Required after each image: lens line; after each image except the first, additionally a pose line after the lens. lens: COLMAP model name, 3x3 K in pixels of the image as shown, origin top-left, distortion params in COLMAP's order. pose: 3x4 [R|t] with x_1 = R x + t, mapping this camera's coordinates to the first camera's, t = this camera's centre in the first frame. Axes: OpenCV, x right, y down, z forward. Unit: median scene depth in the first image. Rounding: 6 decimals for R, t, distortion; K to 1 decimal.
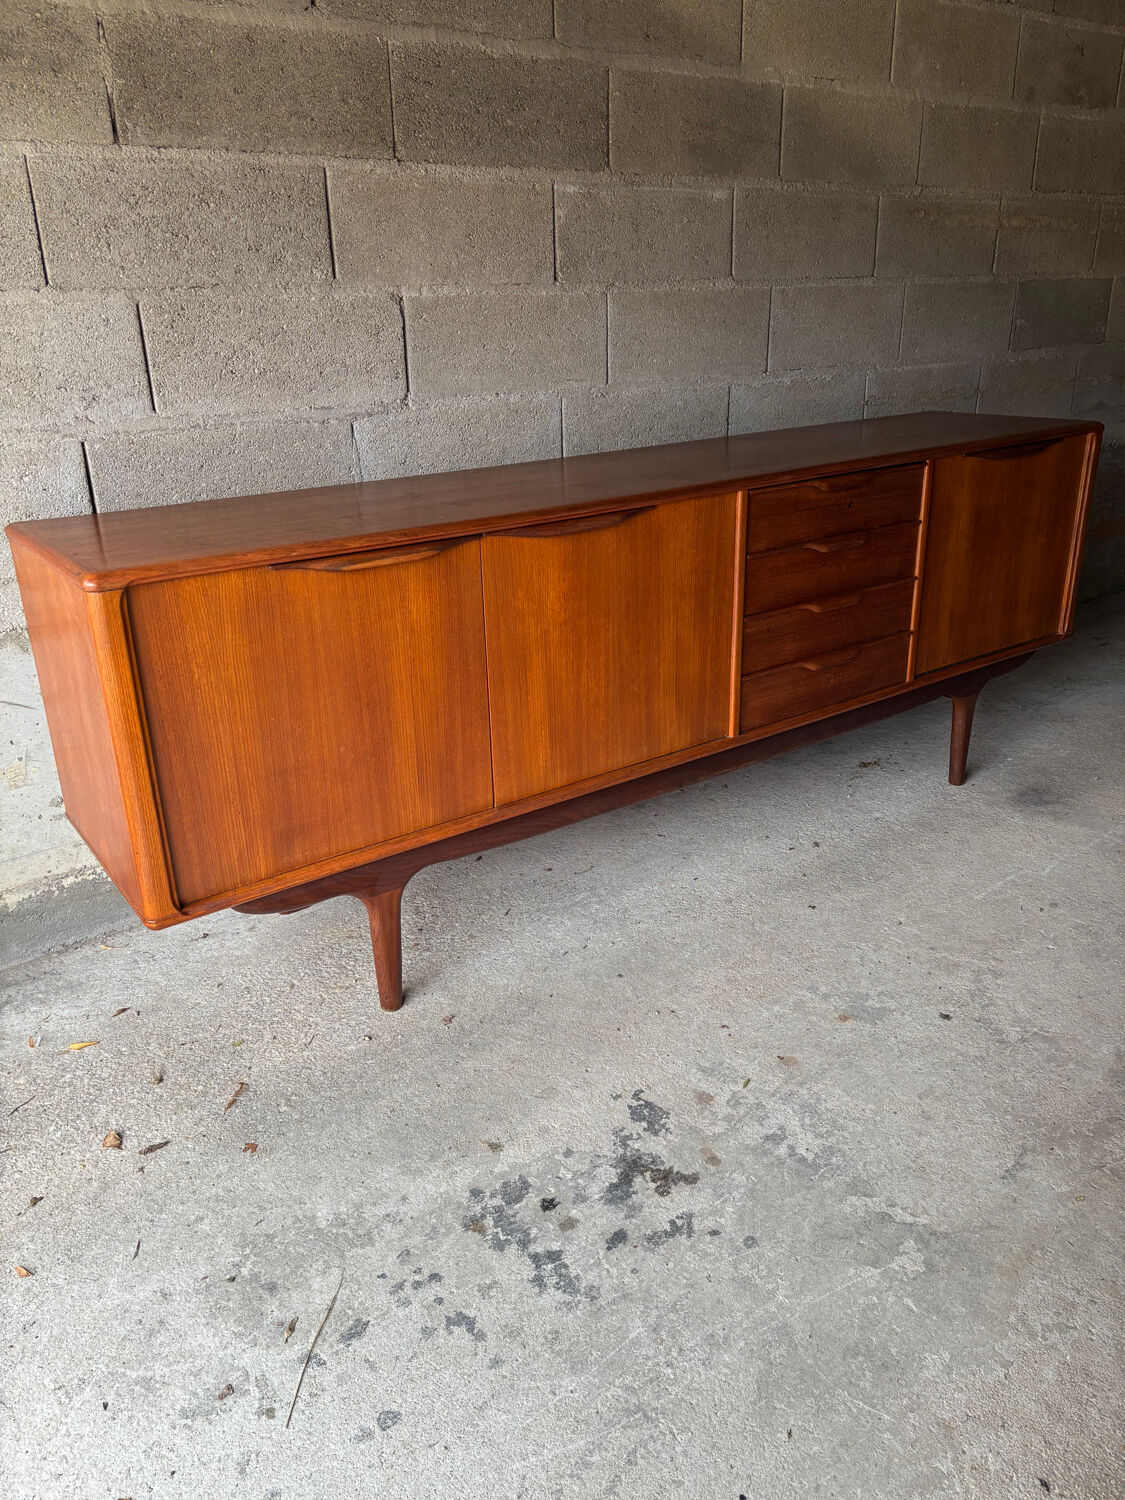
lens RADIAL K [[1126.1, 0, 552.6], [0, 1126.1, 753.2], [0, 0, 1]] dist [0.058257, -0.063744]
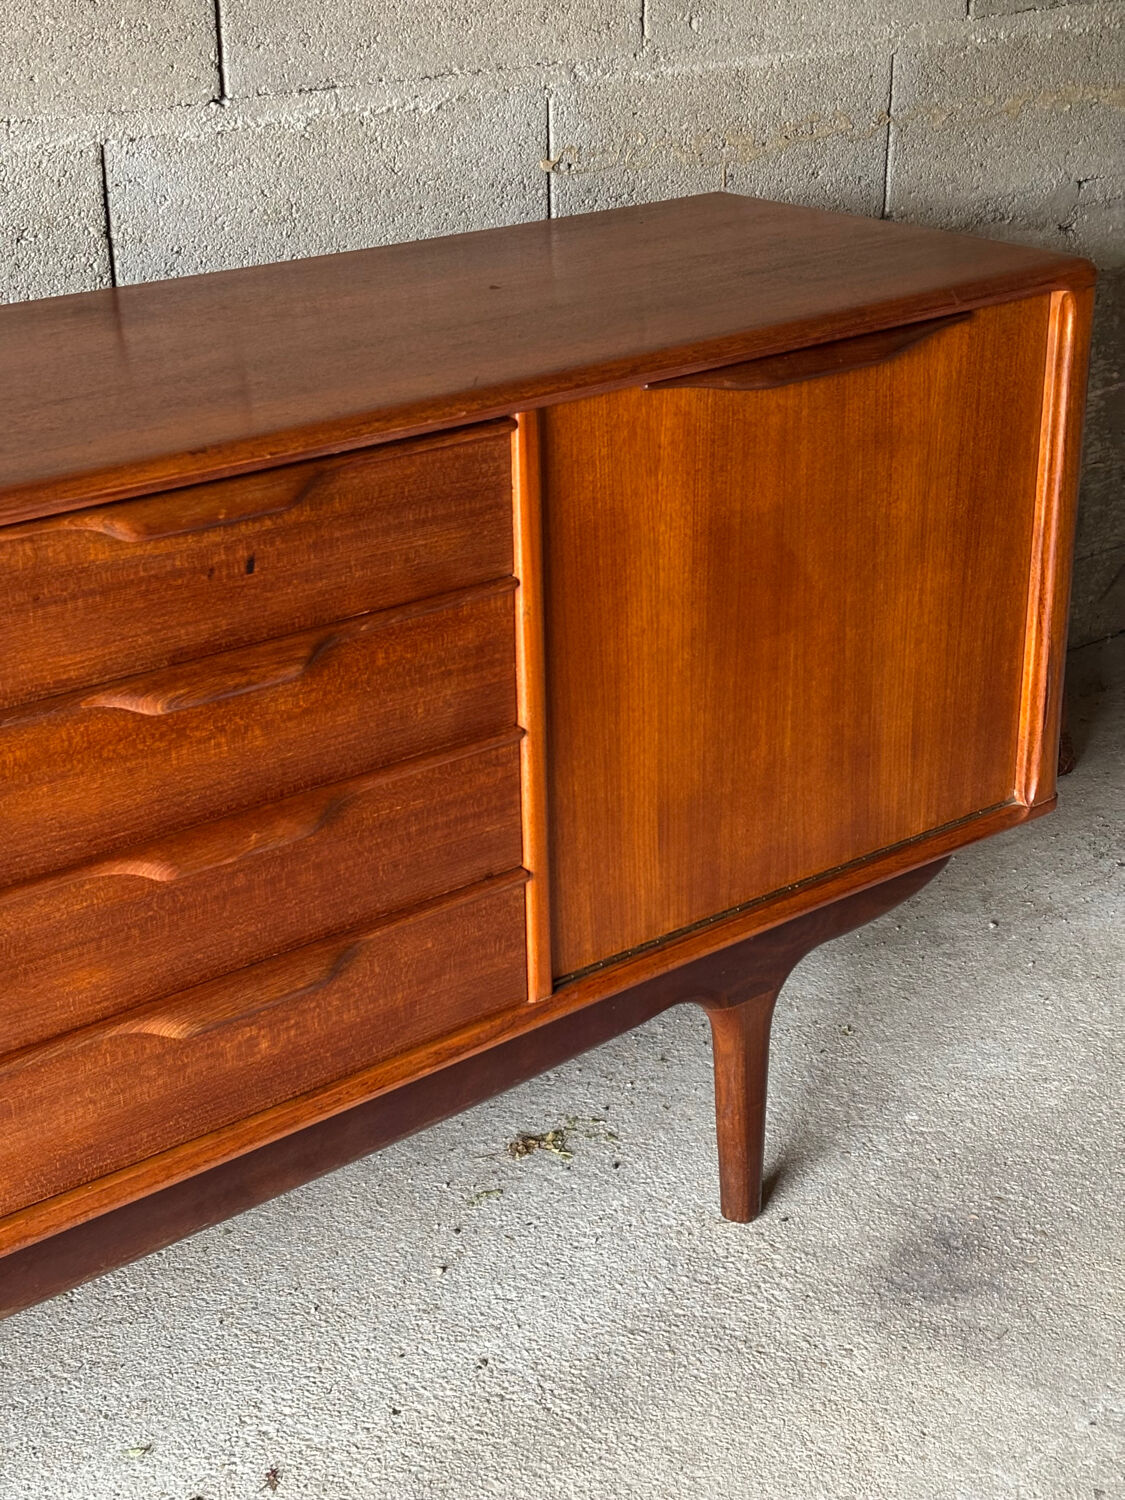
lens RADIAL K [[2246.6, 0, 571.4], [0, 2246.6, 719.6], [0, 0, 1]] dist [0.242509, -0.939616]
pose [[0.998057, -0.010890, 0.061342, 0.343969], [0.010071, 0.999856, 0.013645, -0.197190], [-0.061482, -0.013001, 0.998024, 0.351645]]
